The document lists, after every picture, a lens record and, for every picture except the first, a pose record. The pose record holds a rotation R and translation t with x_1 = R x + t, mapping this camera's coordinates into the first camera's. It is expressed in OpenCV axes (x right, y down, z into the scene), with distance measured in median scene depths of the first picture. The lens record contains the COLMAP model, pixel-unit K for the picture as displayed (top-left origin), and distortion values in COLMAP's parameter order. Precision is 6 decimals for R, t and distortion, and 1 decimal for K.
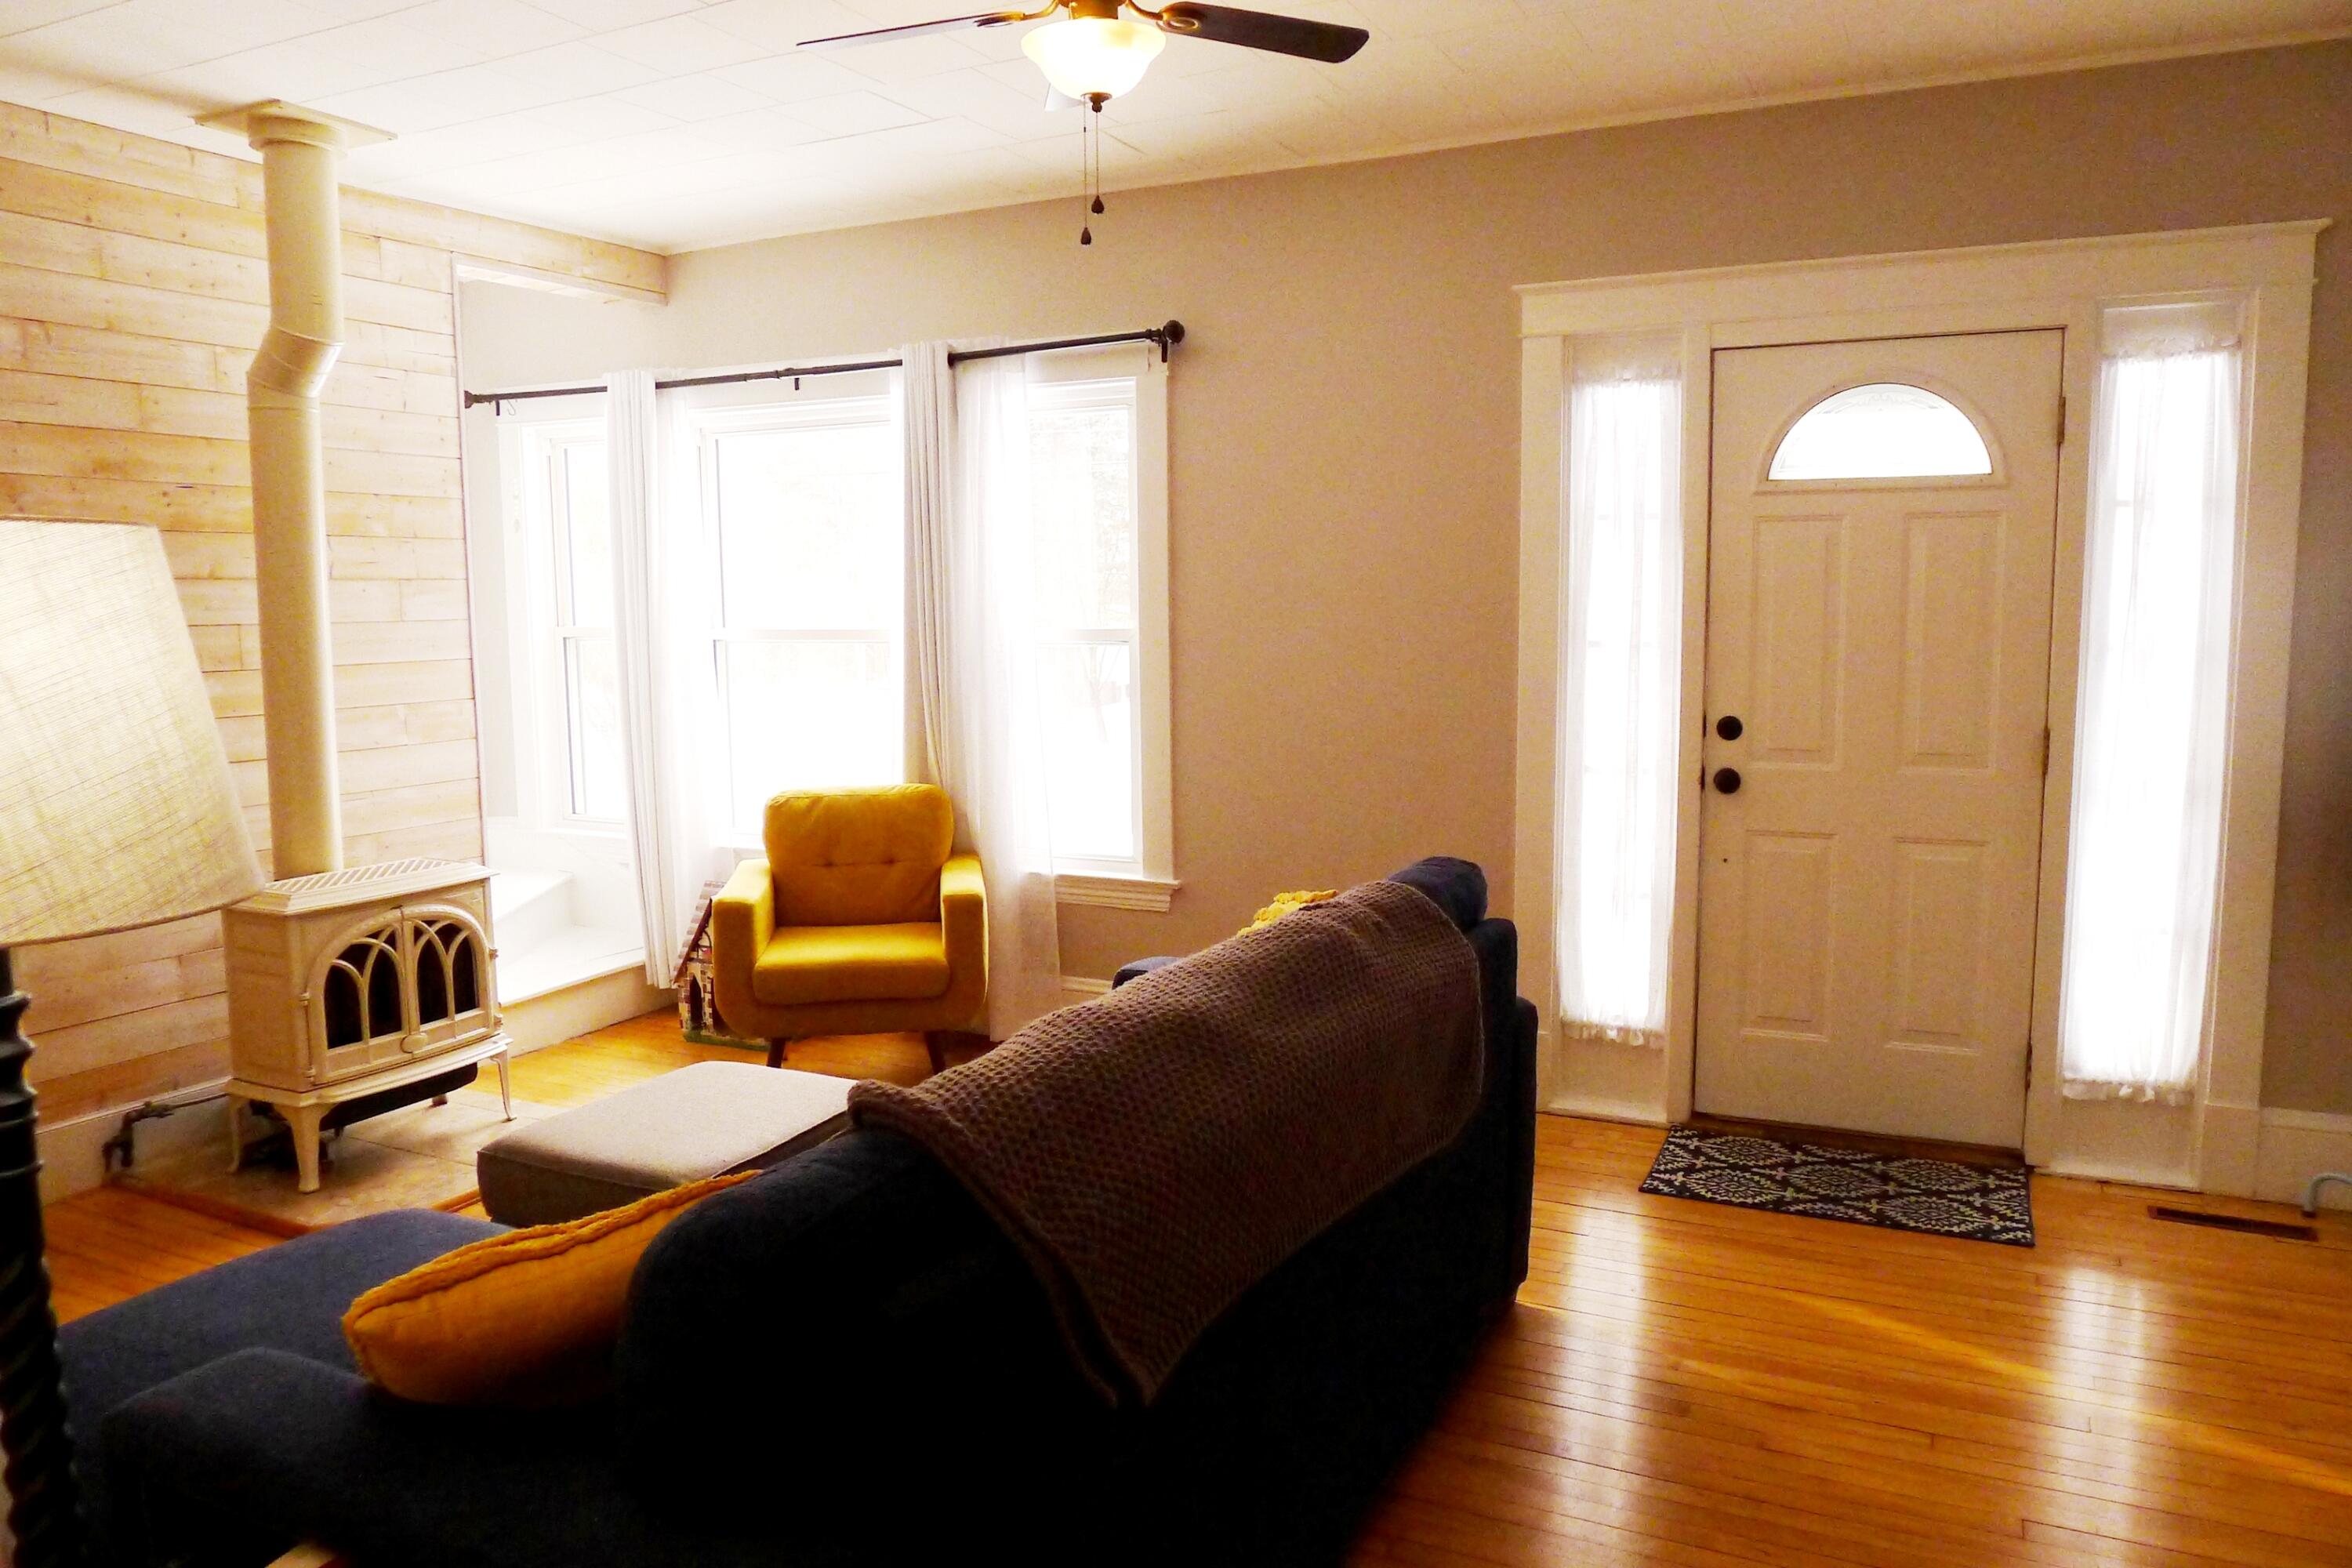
lens RADIAL K [[1623.5, 0, 1183.9], [0, 1623.5, 787.0], [0, 0, 1]] dist [-0.046877, 0.017195]
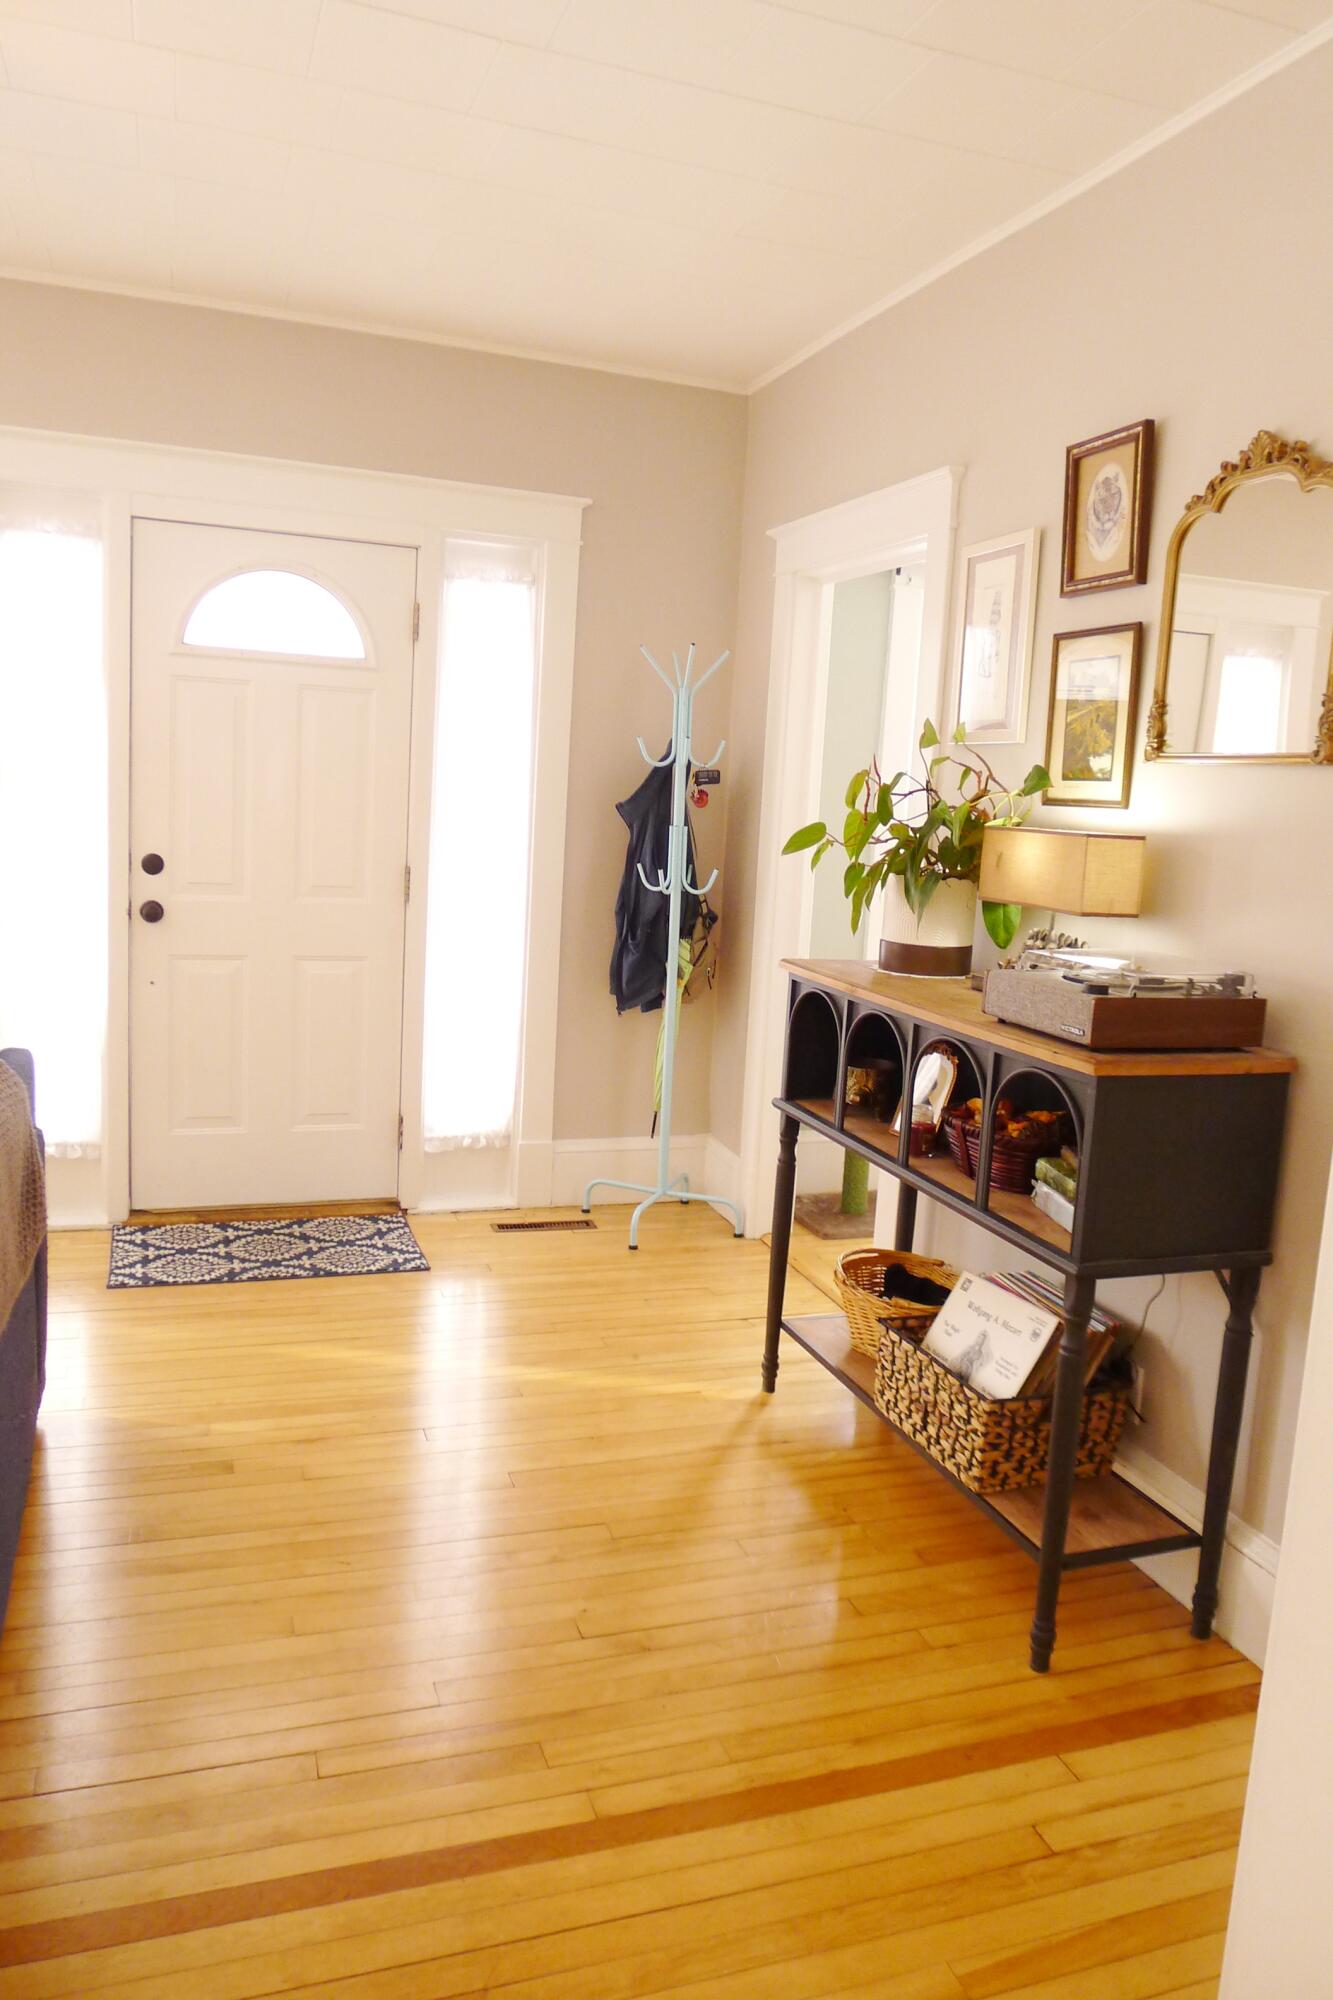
lens RADIAL K [[1380.5, 0, 666.1], [0, 1380.5, 1000.0], [0, 0, 1]] dist [-0.046877, 0.017195]
pose [[0.700907, -0.059484, 0.710768, -0.098078], [0.018908, 0.997716, 0.064853, 0.002376], [-0.713002, -0.032017, 0.700431, 0.085589]]
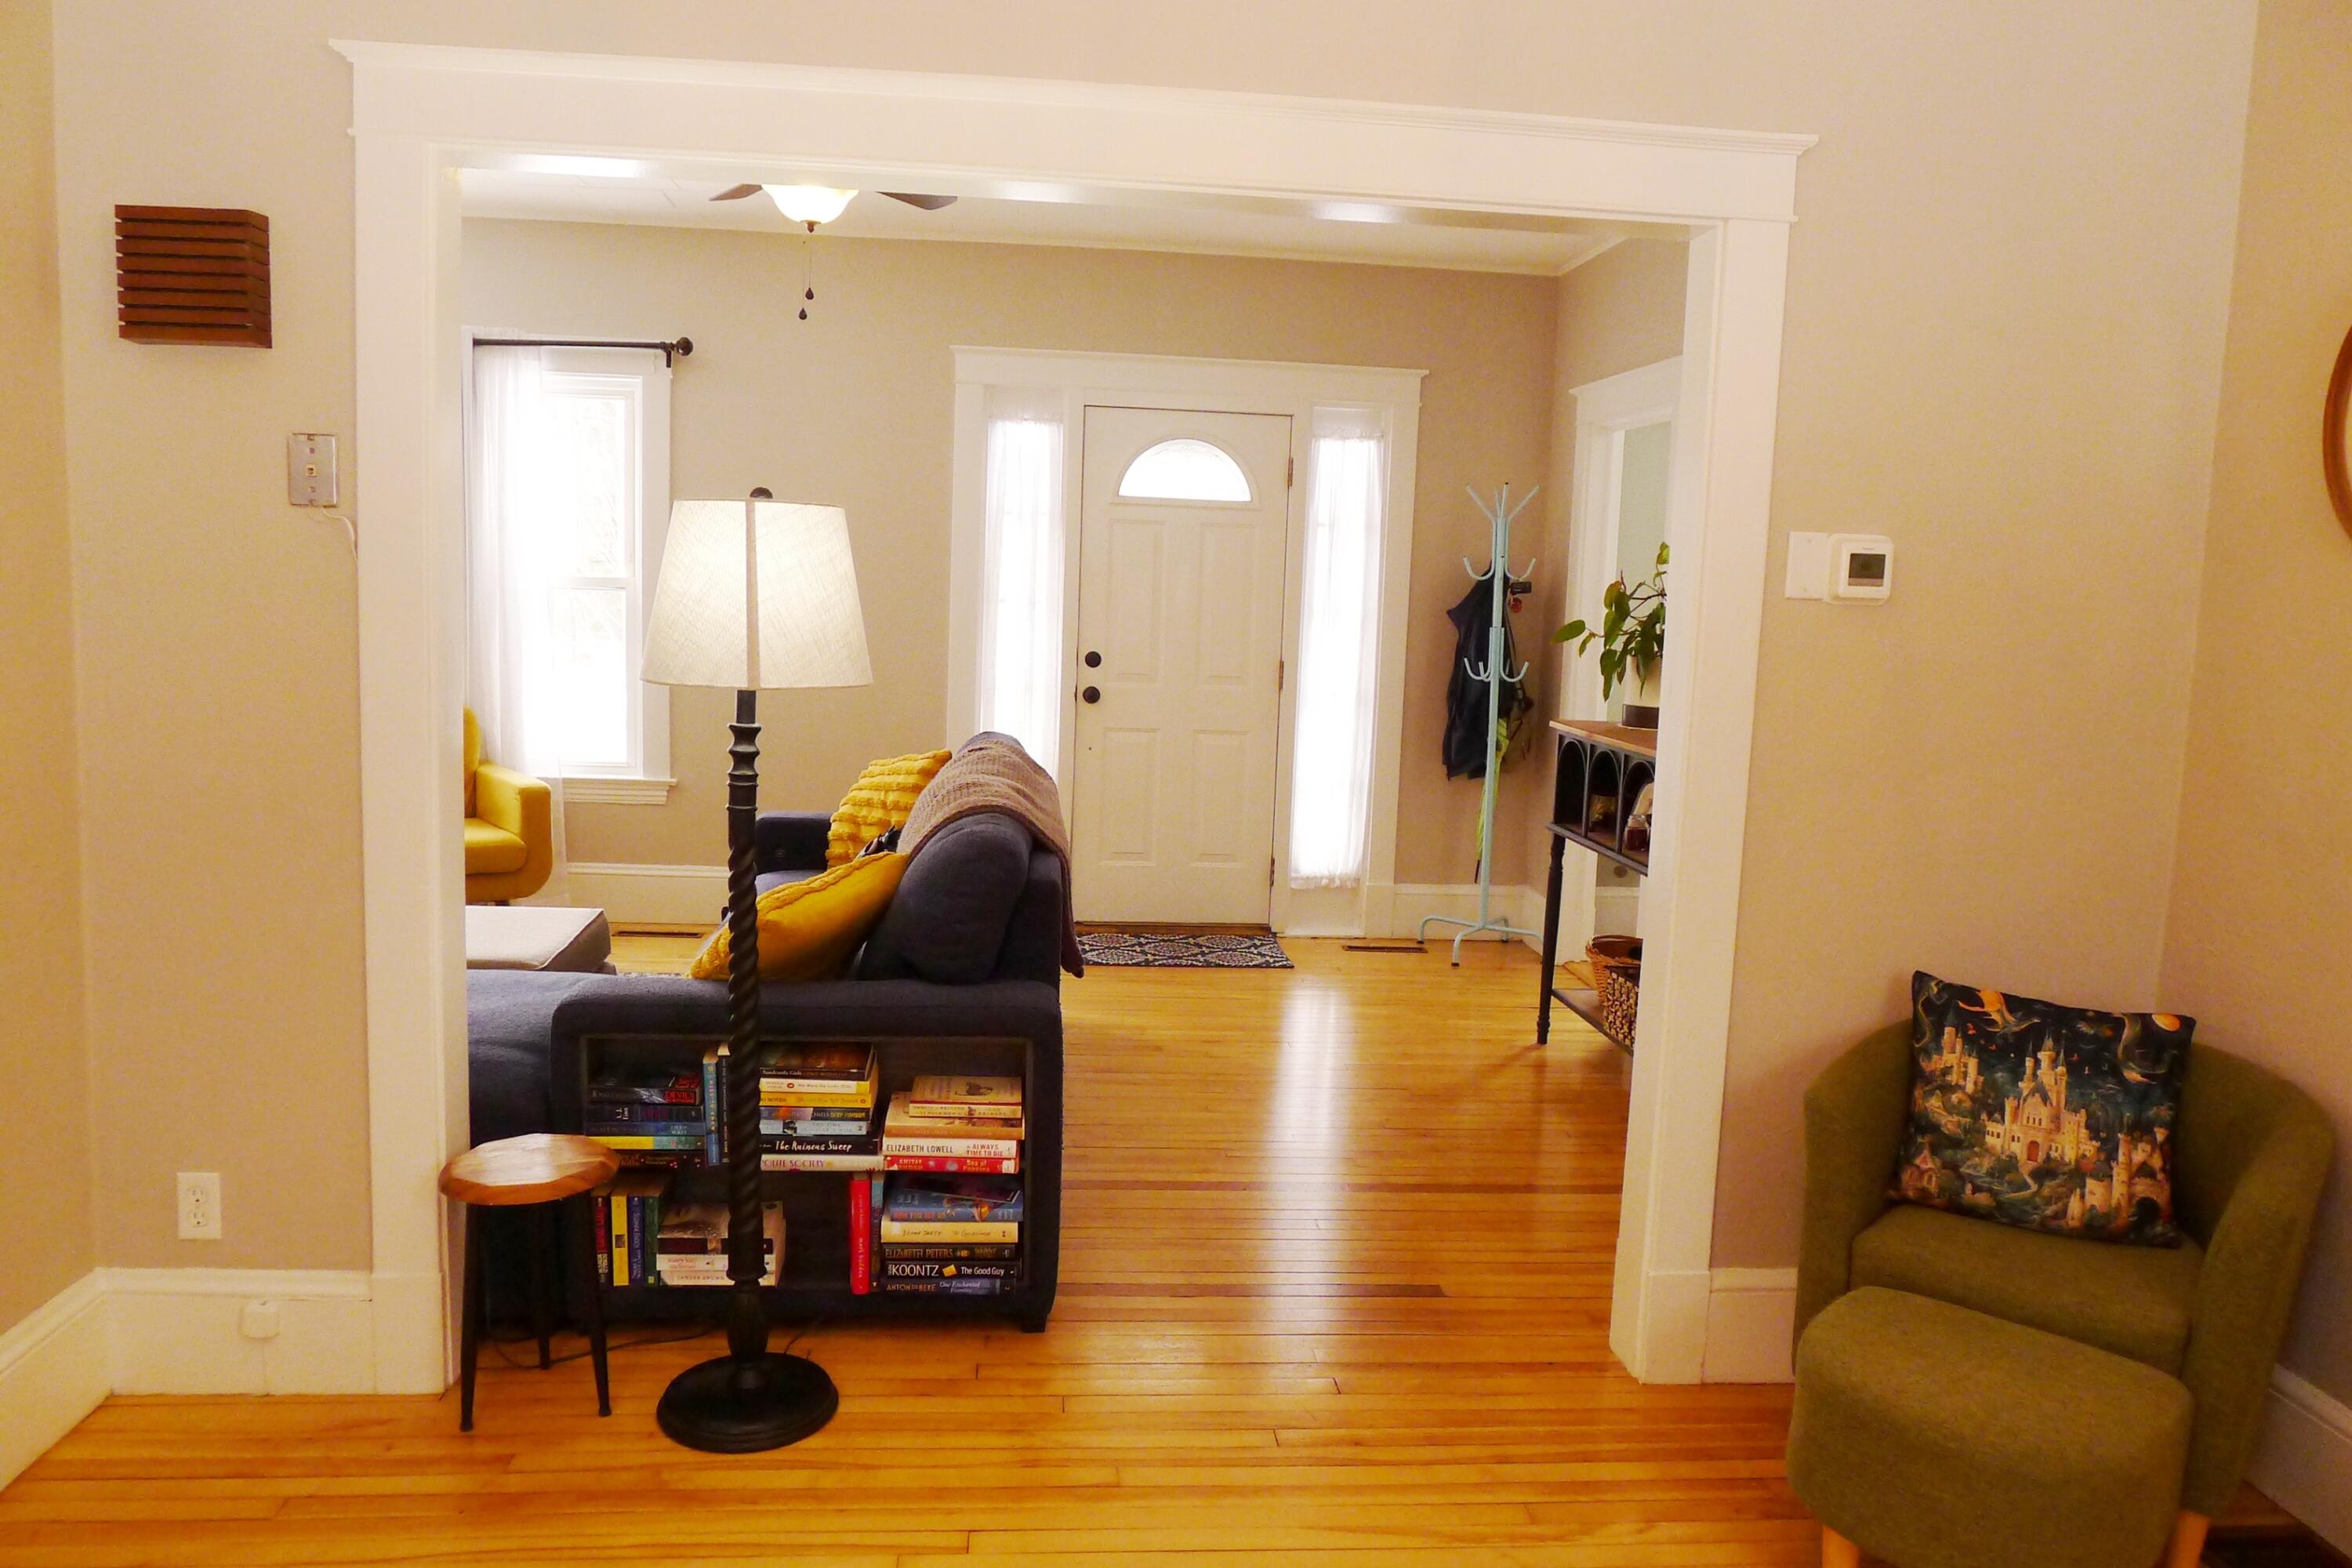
lens RADIAL K [[1623.5, 0, 1162.9], [0, 1623.5, 786.4], [0, 0, 1]] dist [-0.046877, 0.017195]
pose [[0.855761, -0.024274, 0.516801, -0.409866], [0.014906, 0.999641, 0.022270, 0.051223], [-0.517156, -0.011354, 0.855816, -0.340097]]
